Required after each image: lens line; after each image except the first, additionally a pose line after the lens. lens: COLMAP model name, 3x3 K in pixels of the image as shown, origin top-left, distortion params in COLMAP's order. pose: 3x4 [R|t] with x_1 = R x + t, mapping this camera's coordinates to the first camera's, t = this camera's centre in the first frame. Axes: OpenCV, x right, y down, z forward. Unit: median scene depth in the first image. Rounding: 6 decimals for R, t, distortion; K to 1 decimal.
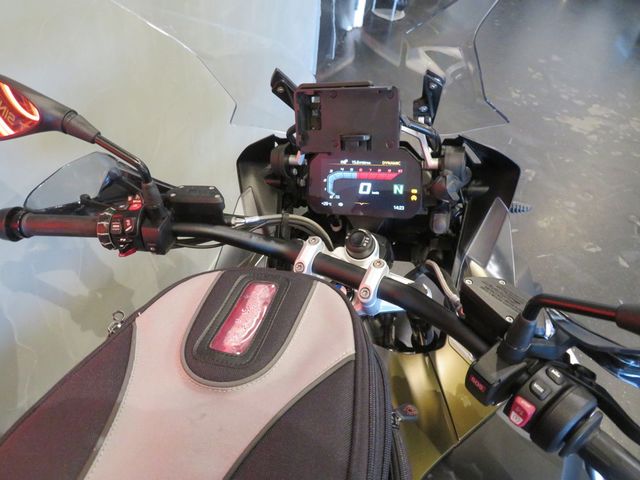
lens RADIAL K [[457.7, 0, 320.9], [0, 457.7, 242.8], [0, 0, 1]] dist [-0.012941, 0.006342]
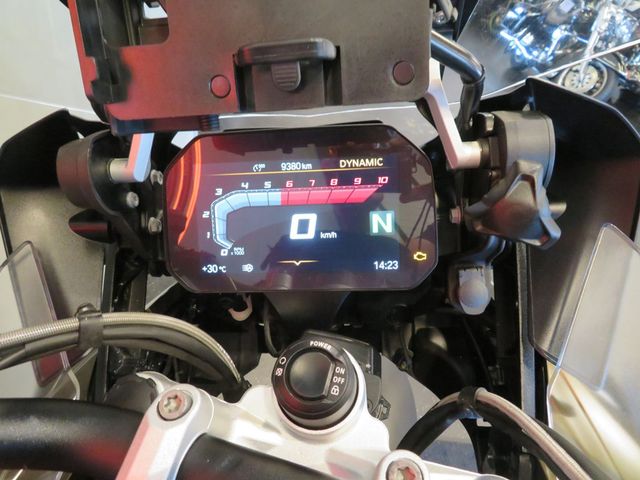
lens RADIAL K [[457.7, 0, 324.3], [0, 457.7, 240.1], [0, 0, 1]] dist [-0.012941, 0.006342]
pose [[0.971459, -0.077613, 0.224149, 0.019284], [0.099429, 0.991170, -0.087723, -0.067149], [-0.215361, 0.107506, 0.970599, 0.584525]]
